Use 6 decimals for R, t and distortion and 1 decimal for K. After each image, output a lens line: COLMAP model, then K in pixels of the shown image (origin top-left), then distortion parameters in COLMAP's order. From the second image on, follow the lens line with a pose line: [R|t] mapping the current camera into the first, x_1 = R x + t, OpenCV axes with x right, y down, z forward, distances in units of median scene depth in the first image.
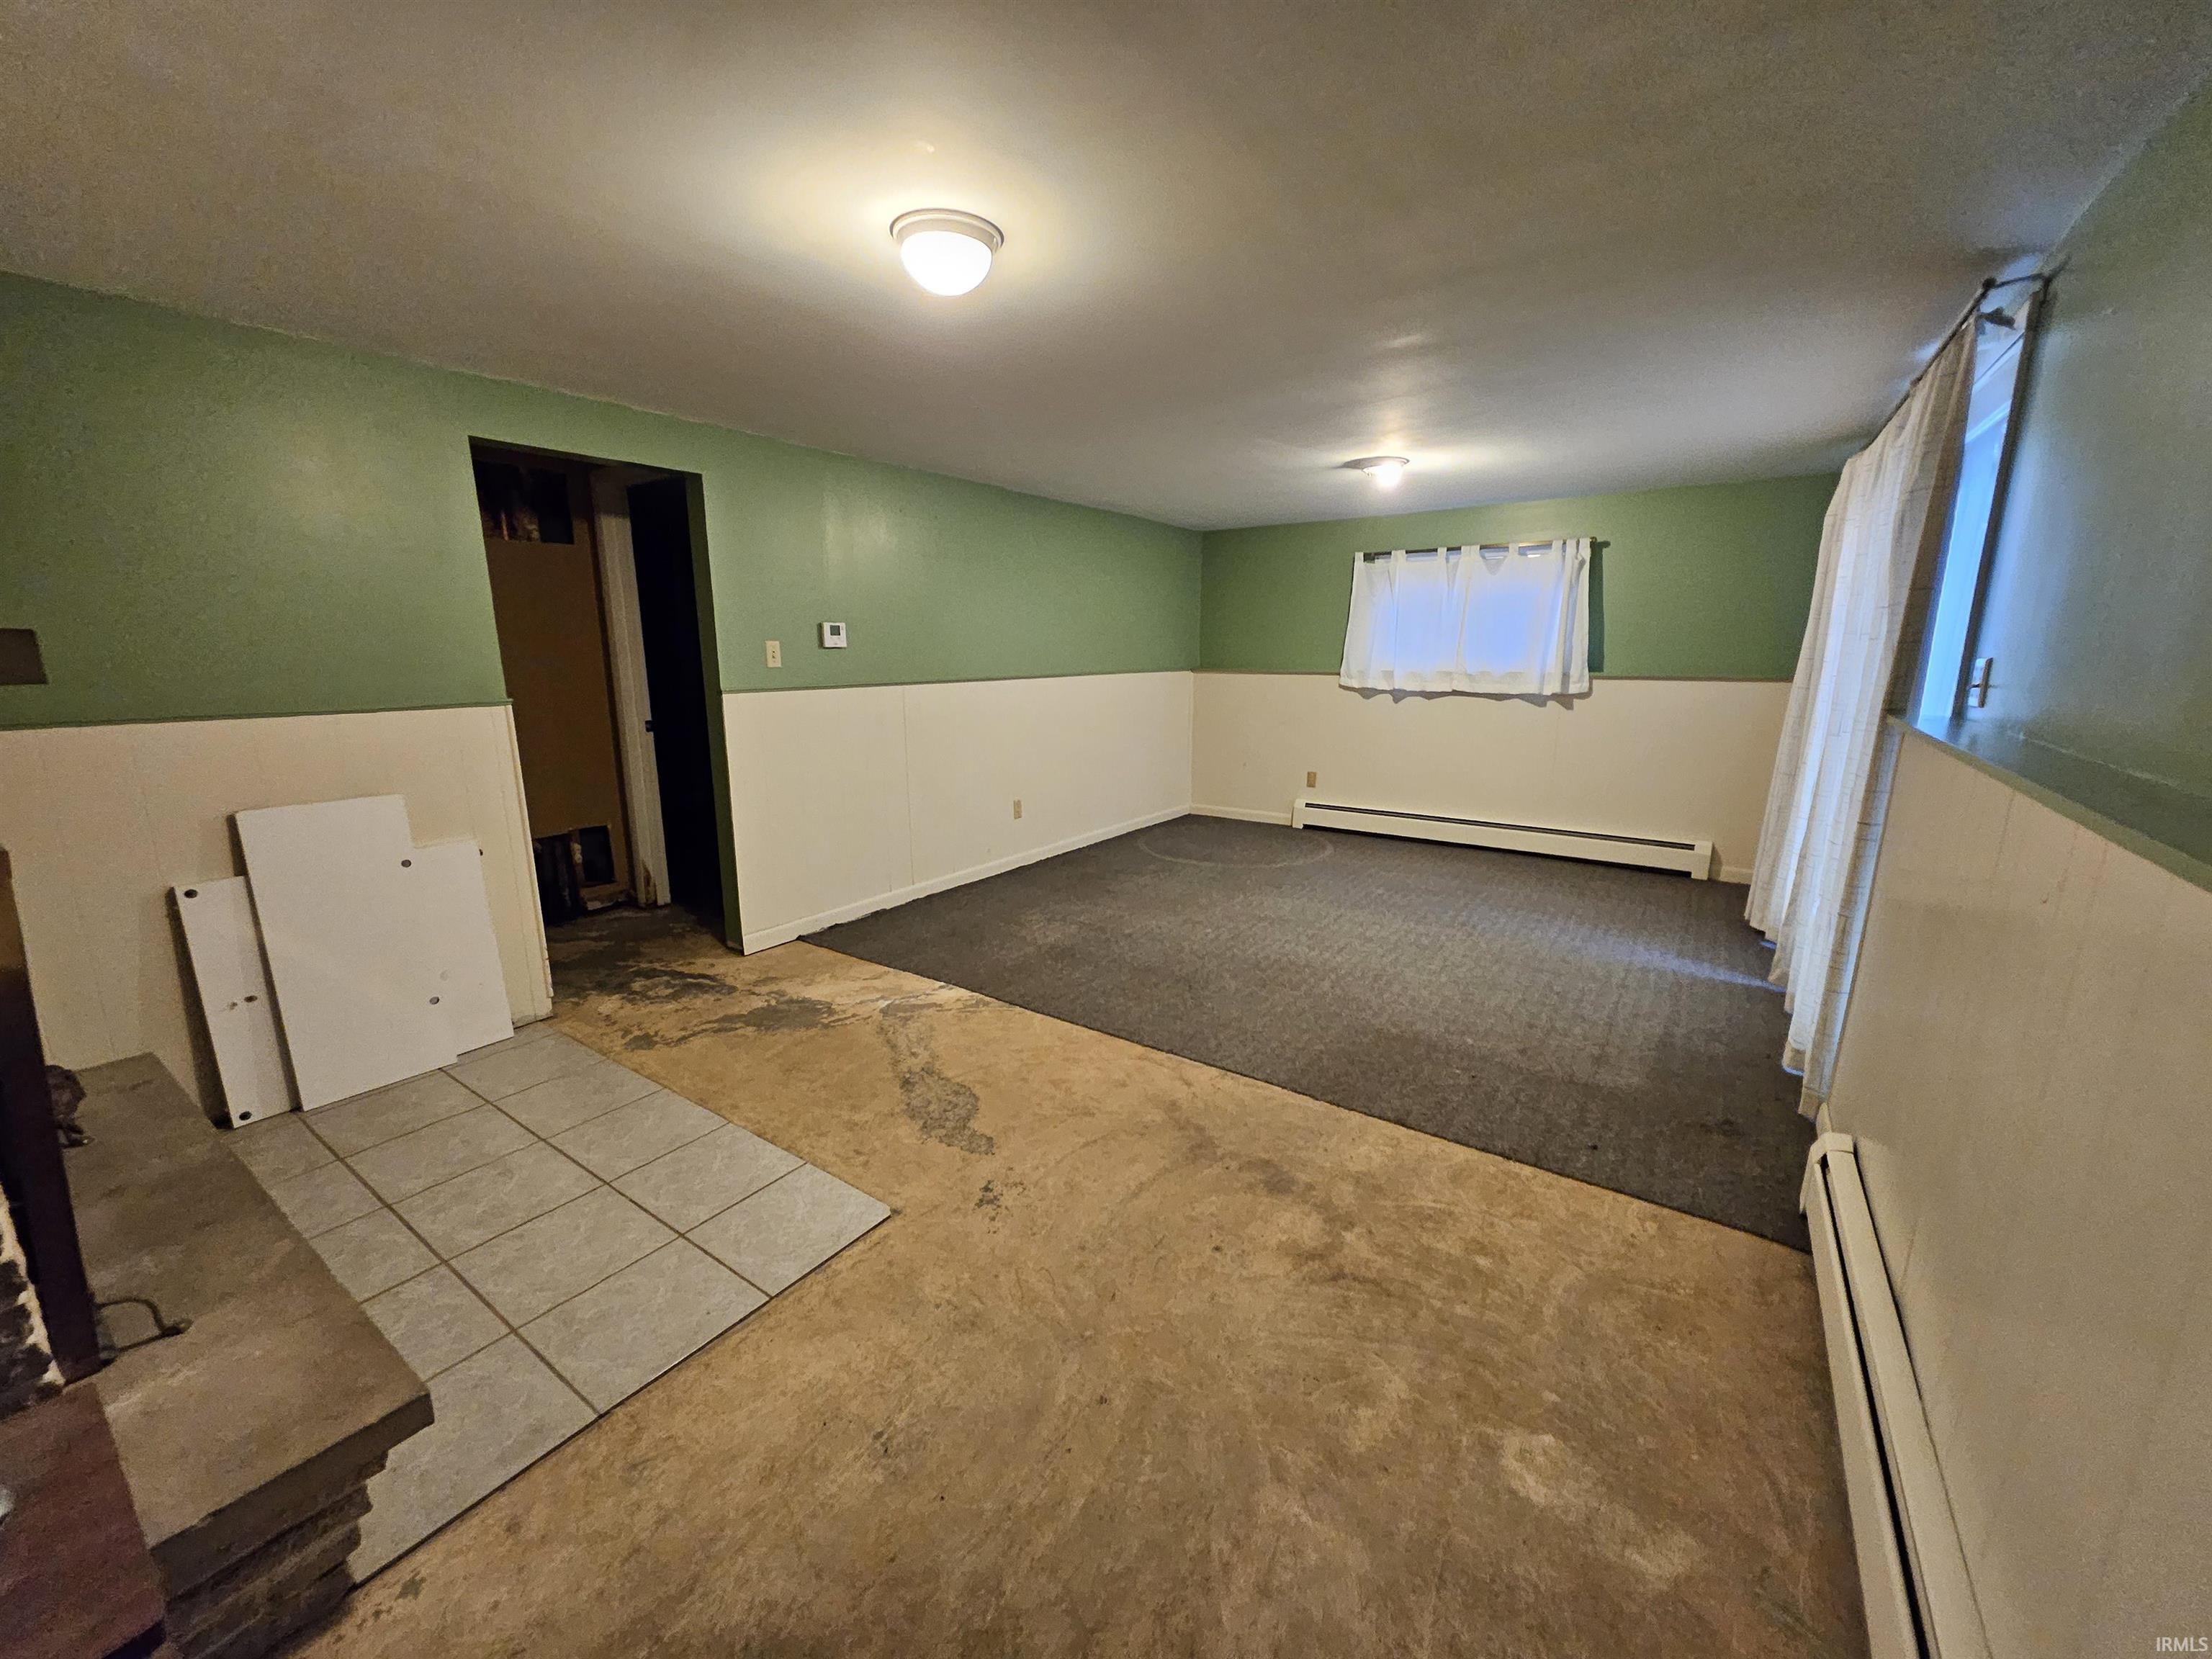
lens RADIAL K [[870.8, 0, 1104.7], [0, 870.8, 830.5], [0, 0, 1]] dist [0.005626, -0.001304]
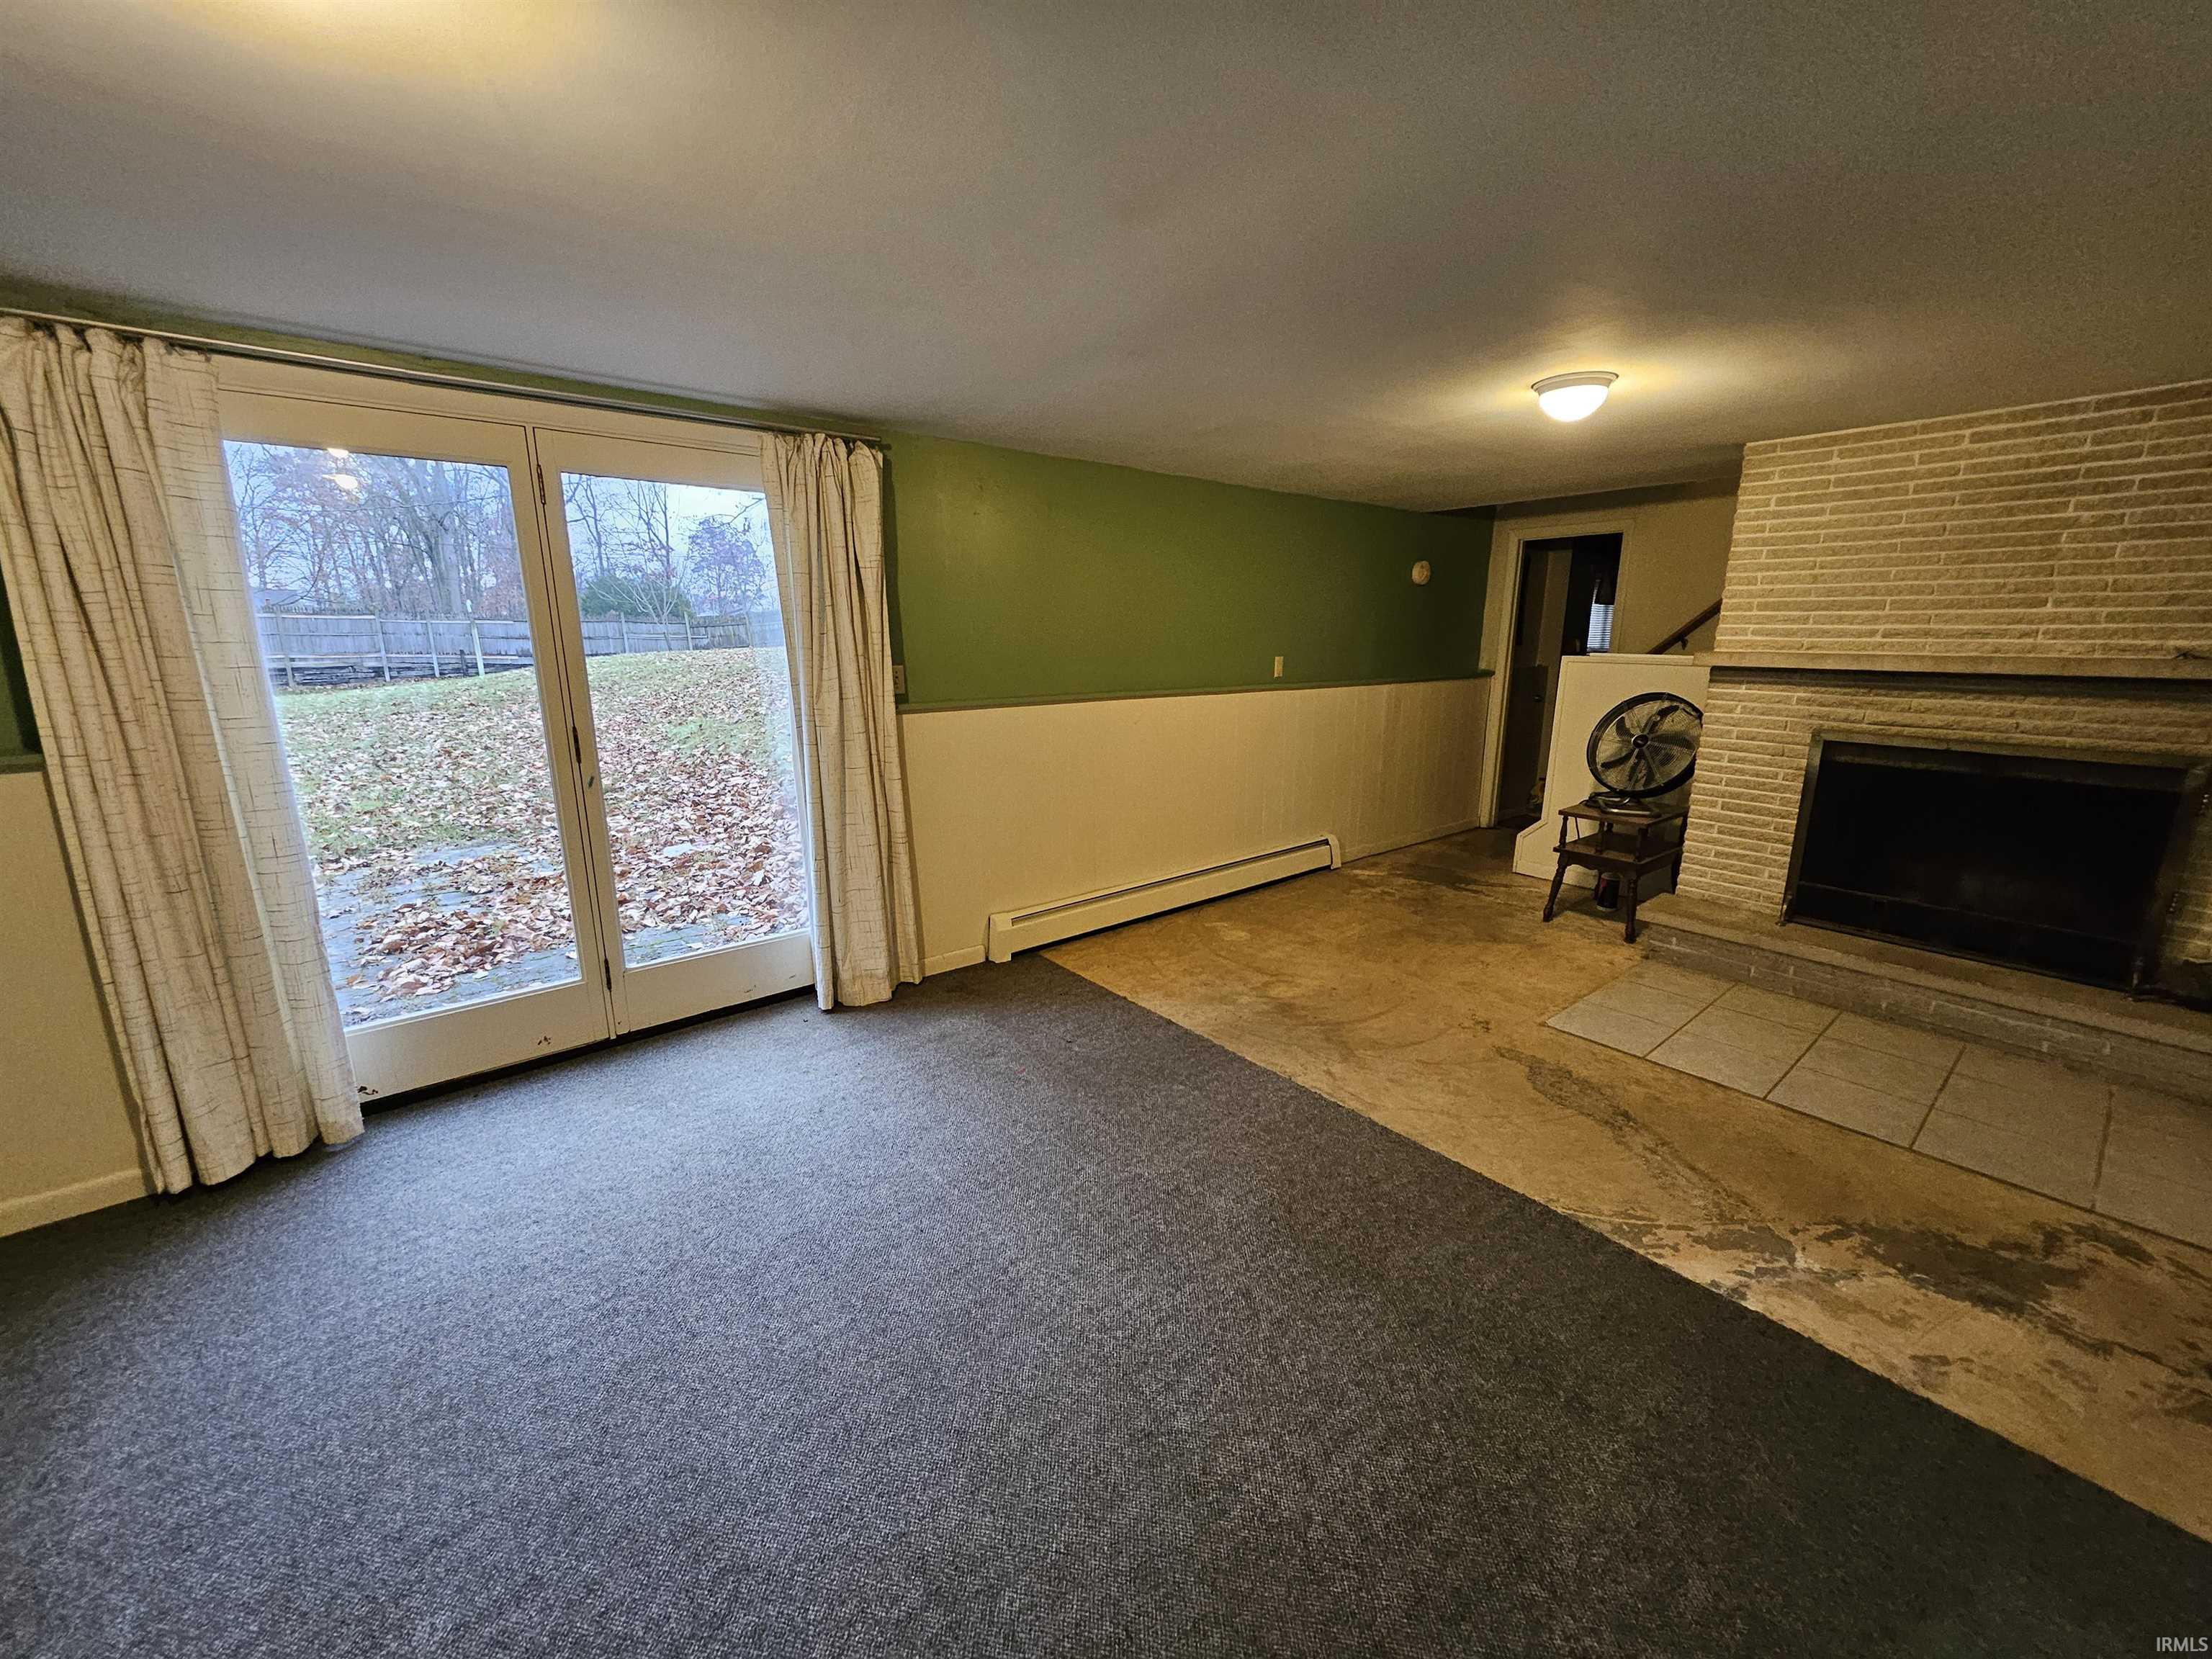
lens RADIAL K [[870.8, 0, 1104.1], [0, 870.8, 832.3], [0, 0, 1]] dist [0.005626, -0.001304]
pose [[-0.963135, -0.058527, 0.262574, 0.099395], [0.060225, 0.904365, 0.422489, -0.457131], [-0.262190, 0.422727, -0.867501, 1.909307]]
